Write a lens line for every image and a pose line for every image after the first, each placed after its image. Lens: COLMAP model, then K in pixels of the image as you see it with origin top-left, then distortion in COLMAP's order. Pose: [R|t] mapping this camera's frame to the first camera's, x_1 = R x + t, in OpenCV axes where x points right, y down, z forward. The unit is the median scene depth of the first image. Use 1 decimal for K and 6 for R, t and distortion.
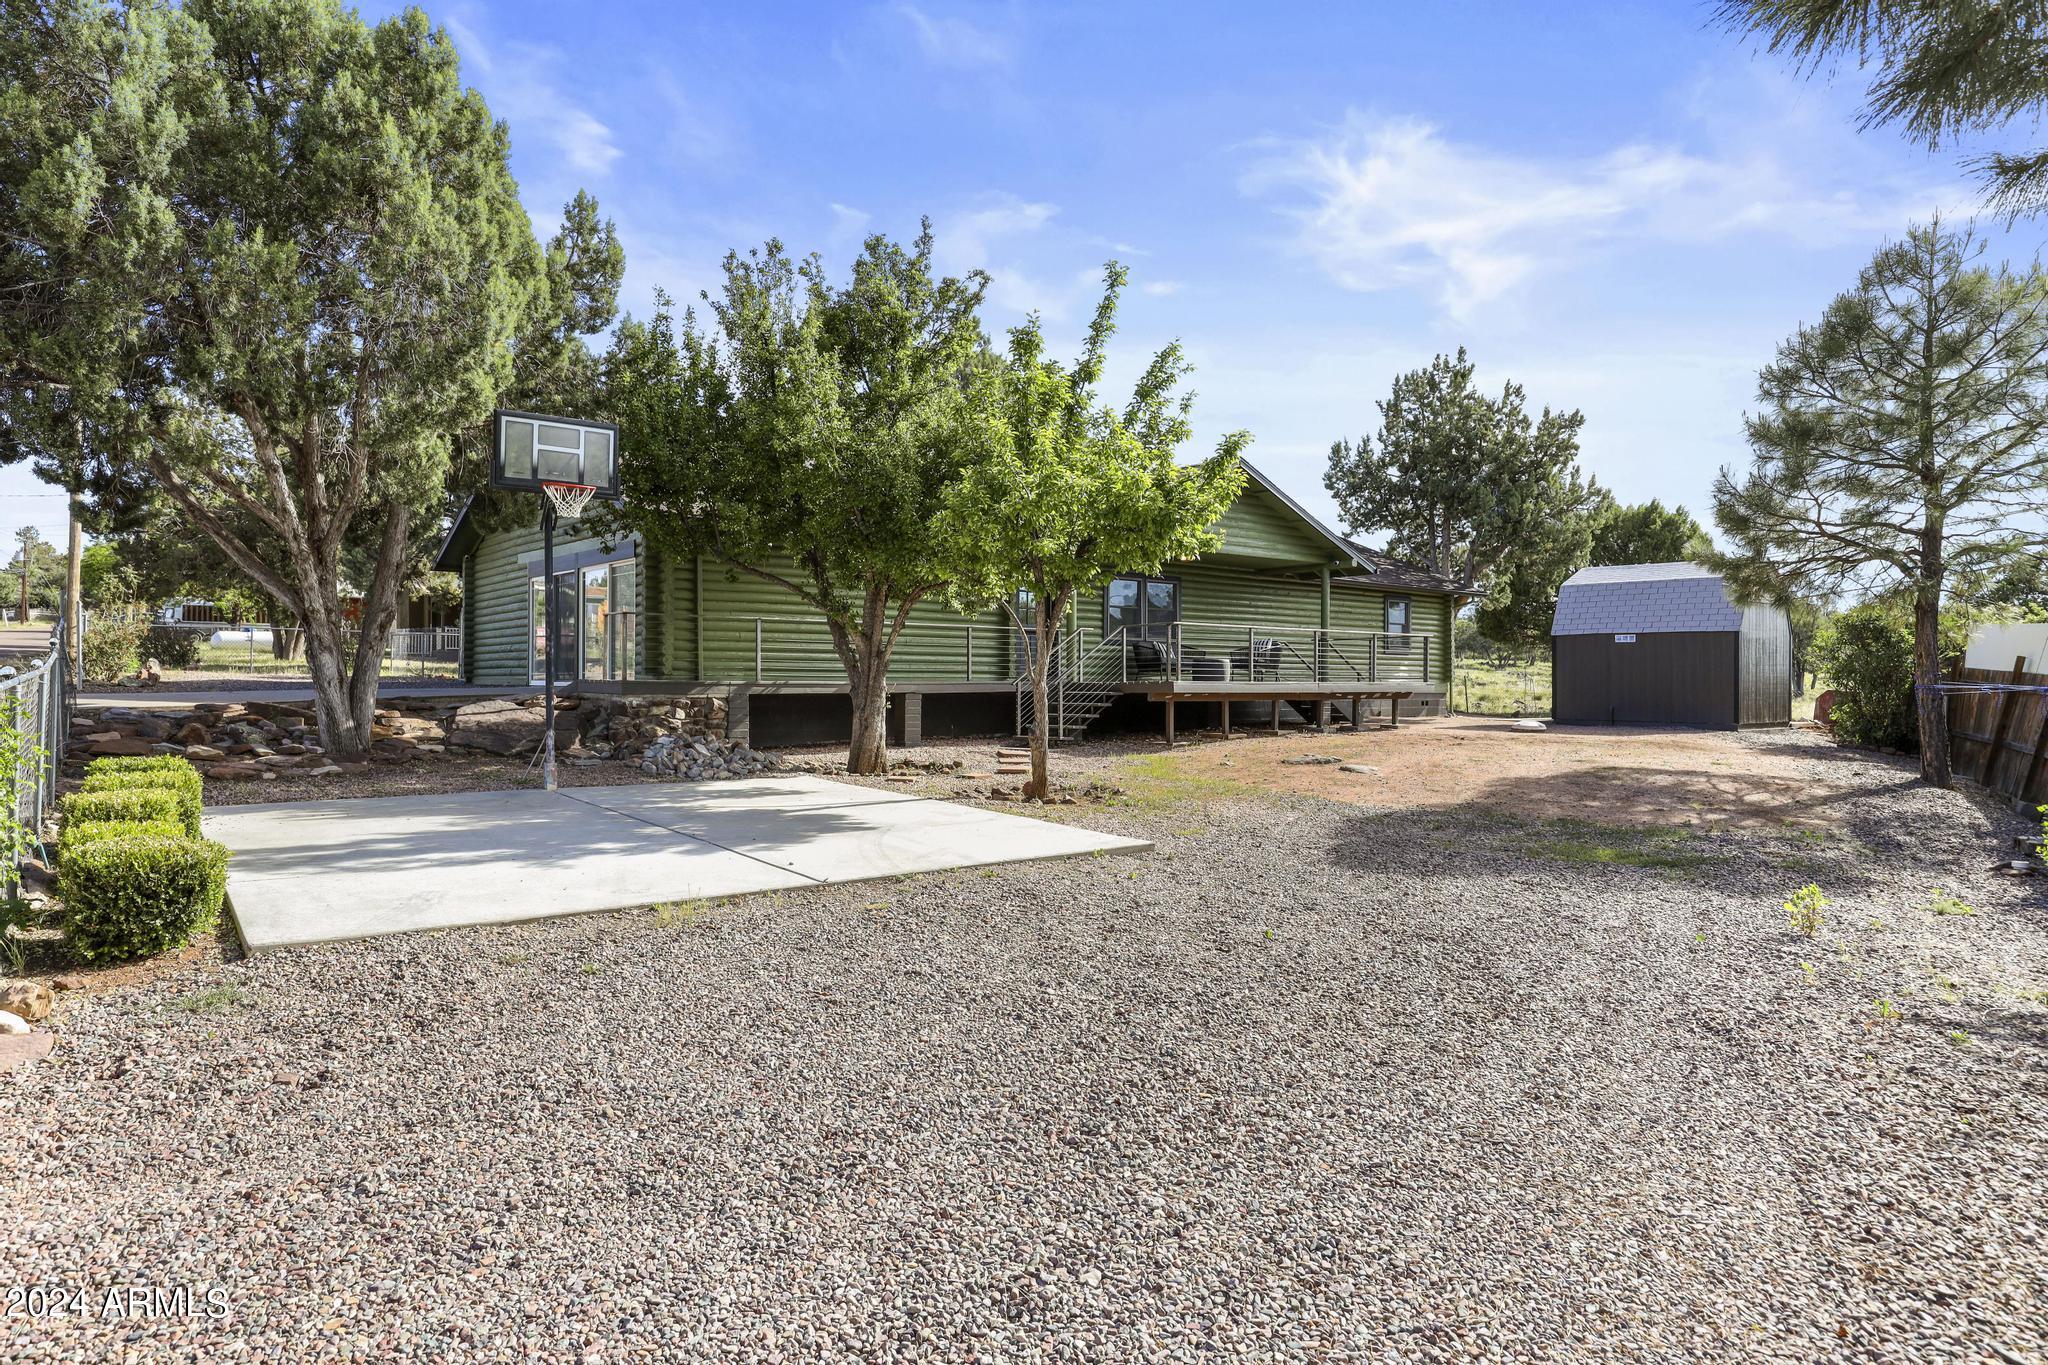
lens RADIAL K [[1208.1, 0, 1024.0], [0, 1208.1, 682.5], [0, 0, 1]] dist [-0.014469, 0.001380]
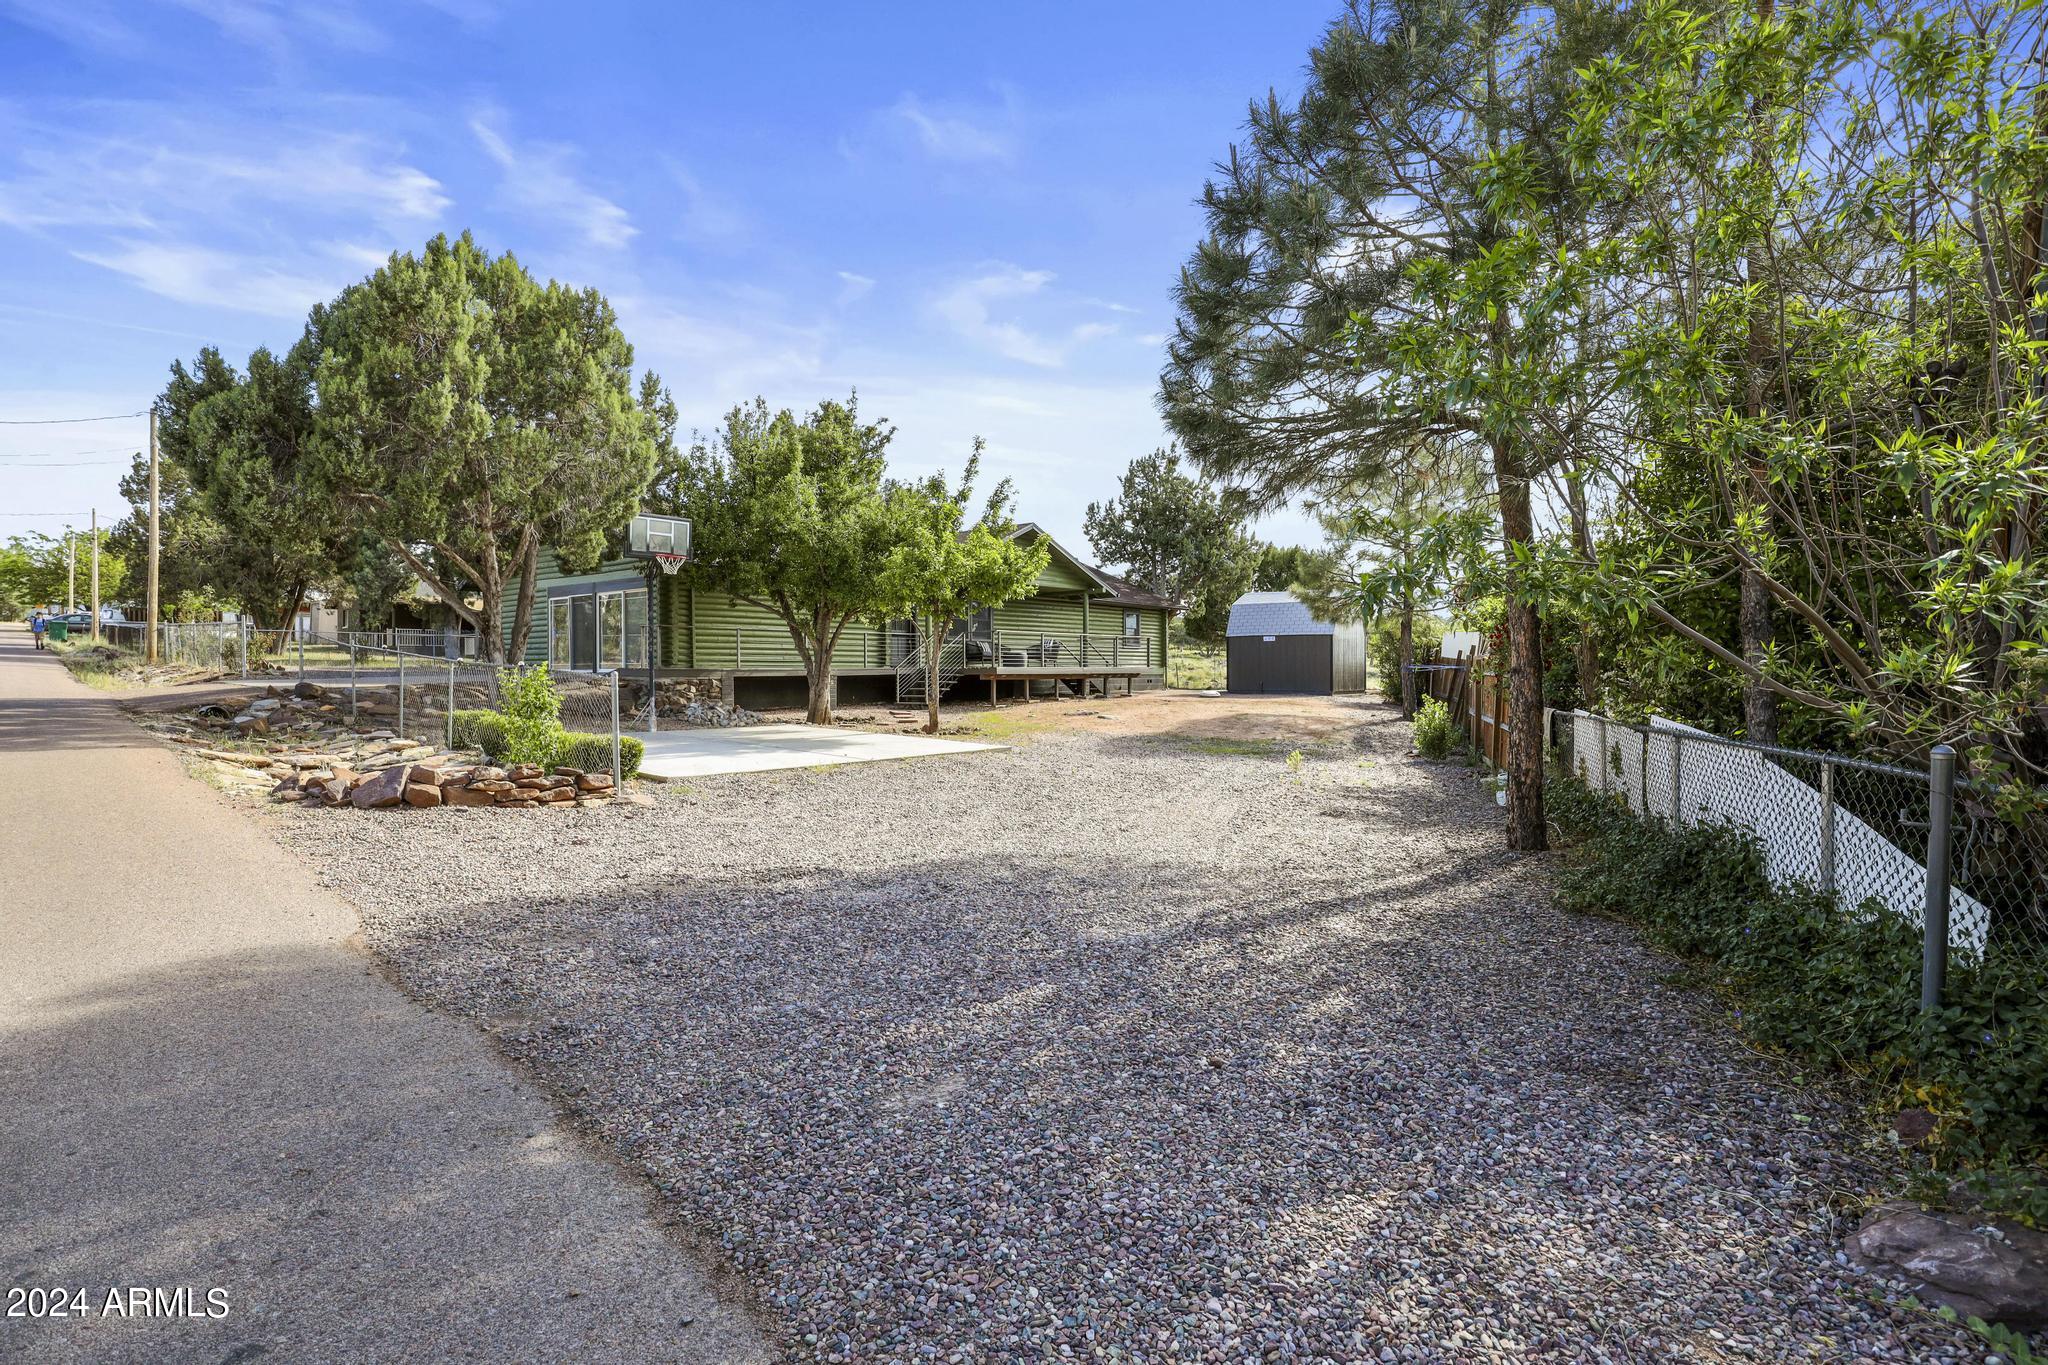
lens RADIAL K [[1049.6, 0, 1024.0], [0, 1049.6, 682.5], [0, 0, 1]] dist [0.000381, 0.000317]
pose [[0.981253, -0.008907, 0.192519, -0.096179], [0.006645, 0.999901, 0.012391, 0.002332], [-0.192610, -0.010880, 0.981215, -0.332391]]
